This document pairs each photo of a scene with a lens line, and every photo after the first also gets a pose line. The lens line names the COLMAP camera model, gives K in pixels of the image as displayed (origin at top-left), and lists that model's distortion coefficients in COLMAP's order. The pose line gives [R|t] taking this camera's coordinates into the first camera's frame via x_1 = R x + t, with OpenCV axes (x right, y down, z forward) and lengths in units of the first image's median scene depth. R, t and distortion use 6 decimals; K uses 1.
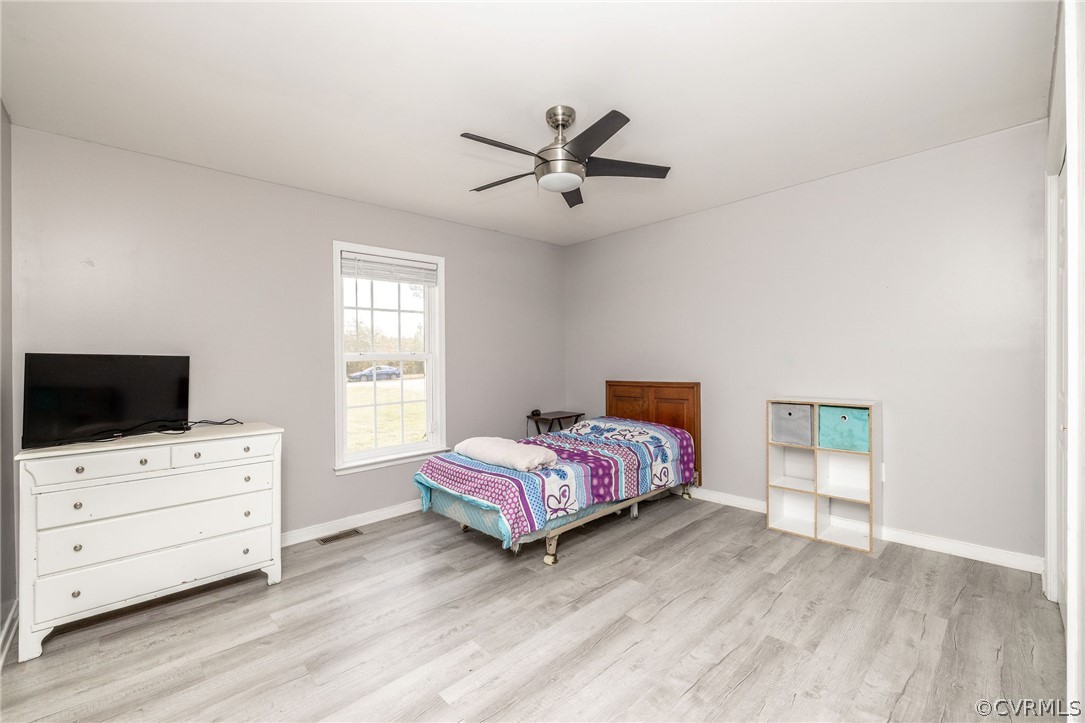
lens RADIAL K [[463.6, 0, 539.5], [0, 463.6, 357.2], [0, 0, 1]] dist [0.001373, 0.000229]
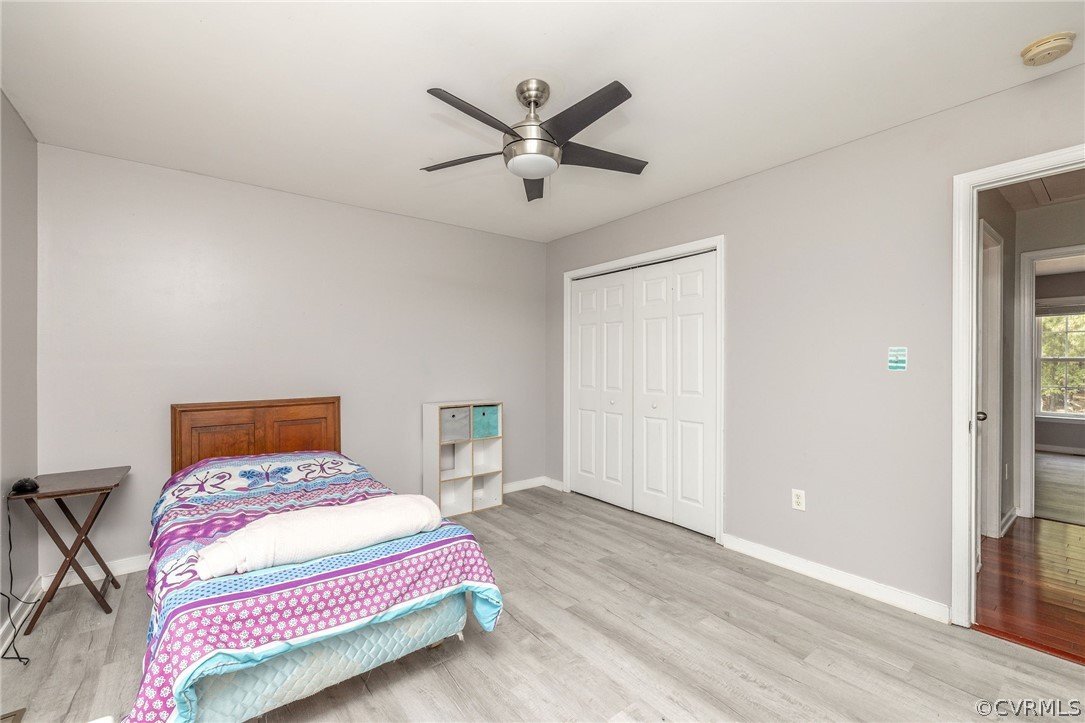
lens RADIAL K [[455.4, 0, 542.8], [0, 455.4, 368.8], [0, 0, 1]] dist [-0.000877, -0.000144]
pose [[0.086820, 0.009301, 0.996181, -0.809538], [-0.004993, 0.999948, -0.008901, 0.014840], [-0.996212, -0.004201, 0.086862, 0.903499]]
